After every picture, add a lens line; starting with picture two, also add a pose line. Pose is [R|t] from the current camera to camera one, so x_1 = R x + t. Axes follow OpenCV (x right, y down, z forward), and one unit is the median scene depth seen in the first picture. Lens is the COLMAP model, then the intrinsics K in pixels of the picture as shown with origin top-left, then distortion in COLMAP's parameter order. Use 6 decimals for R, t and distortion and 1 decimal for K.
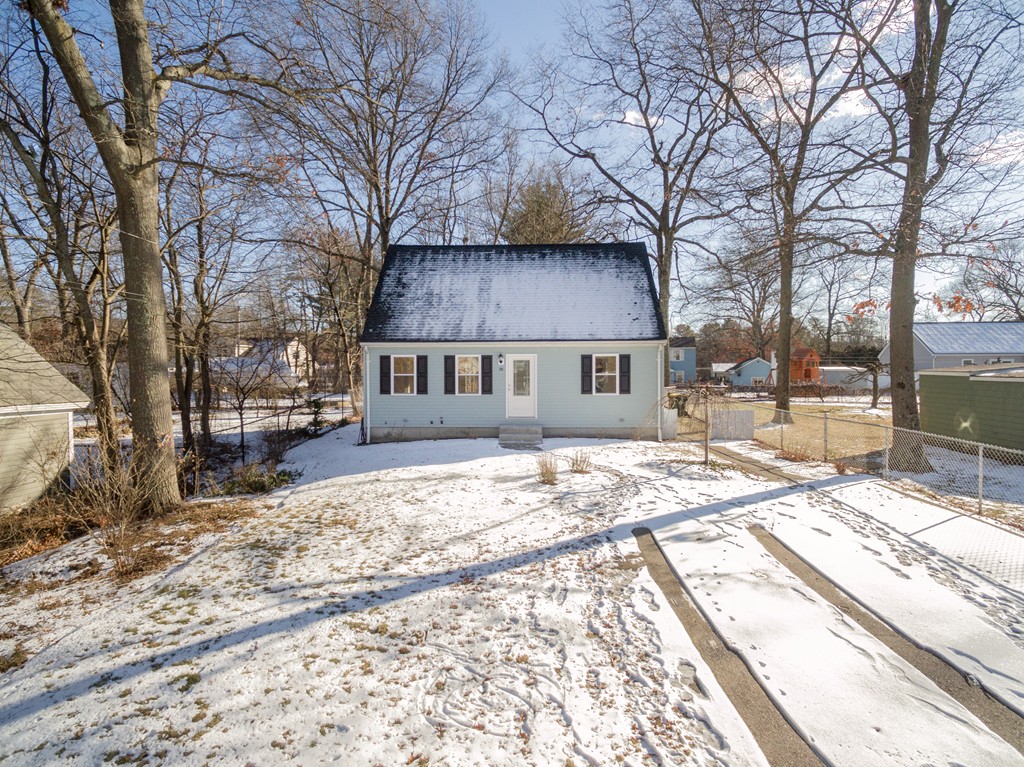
lens RADIAL K [[565.7, 0, 510.1], [0, 565.7, 365.2], [0, 0, 1]] dist [0.007146, 0.002983]
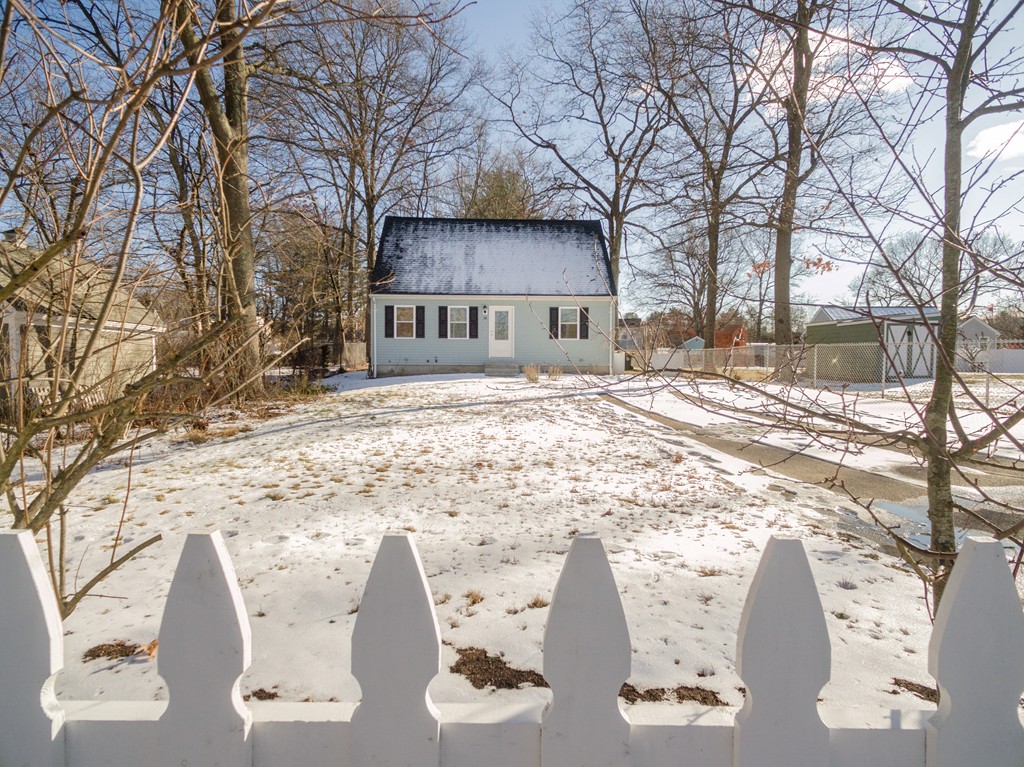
lens RADIAL K [[565.7, 0, 510.1], [0, 565.7, 365.2], [0, 0, 1]] dist [0.007146, 0.002983]
pose [[0.996168, 0.007356, 0.087152, -0.044351], [-0.008972, 0.999795, 0.018172, 0.056262], [-0.087001, -0.018884, 0.996029, -0.151811]]
